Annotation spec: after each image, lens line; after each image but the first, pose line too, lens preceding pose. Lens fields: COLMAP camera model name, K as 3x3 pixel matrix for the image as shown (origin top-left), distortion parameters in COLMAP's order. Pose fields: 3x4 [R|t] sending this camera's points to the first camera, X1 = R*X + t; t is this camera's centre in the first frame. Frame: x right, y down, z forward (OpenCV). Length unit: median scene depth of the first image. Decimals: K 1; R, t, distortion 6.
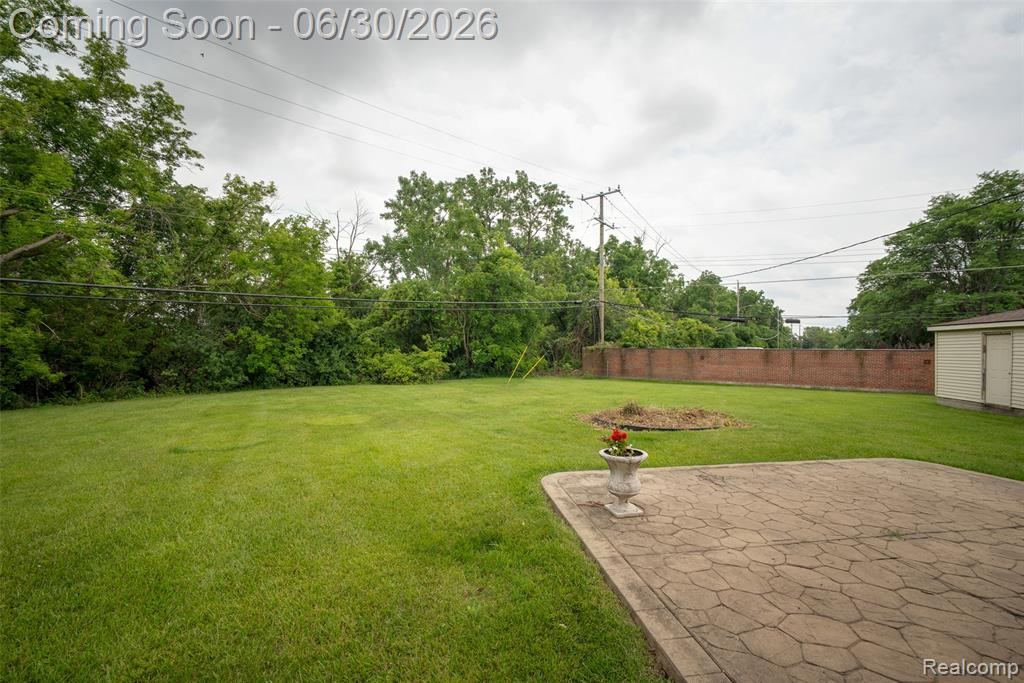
lens RADIAL K [[438.9, 0, 513.6], [0, 438.9, 345.0], [0, 0, 1]] dist [-0.013925, 0.002403]
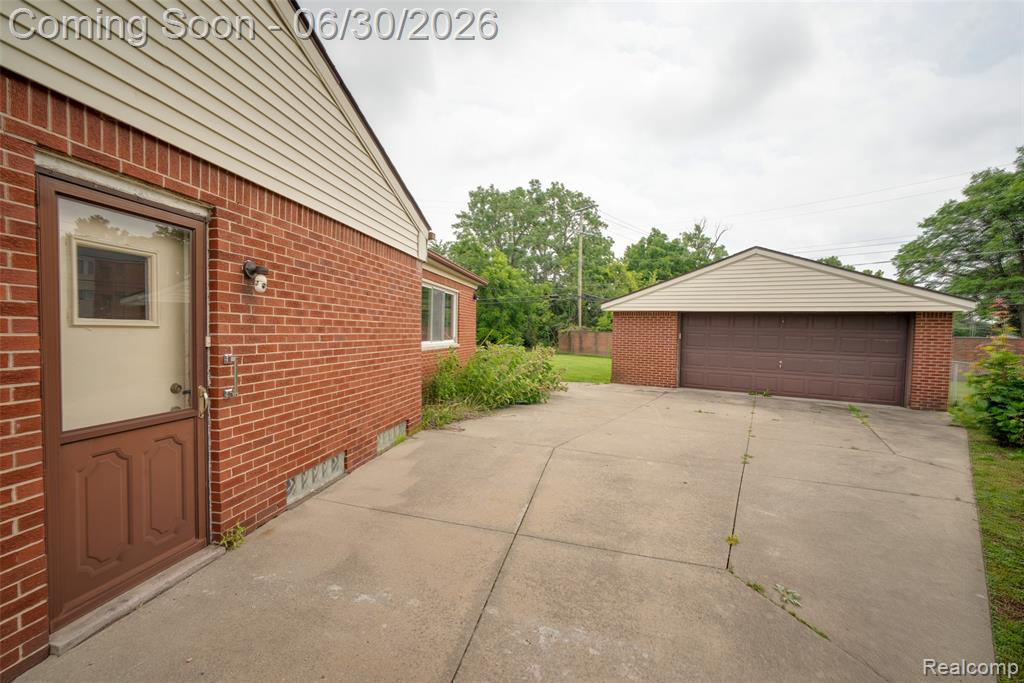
lens RADIAL K [[438.9, 0, 517.0], [0, 438.9, 348.0], [0, 0, 1]] dist [-0.013925, 0.002403]
pose [[0.960279, 0.012639, -0.278755, 0.228114], [-0.001384, 0.999177, 0.040536, 0.002432], [0.279038, -0.038540, 0.959506, -0.164513]]
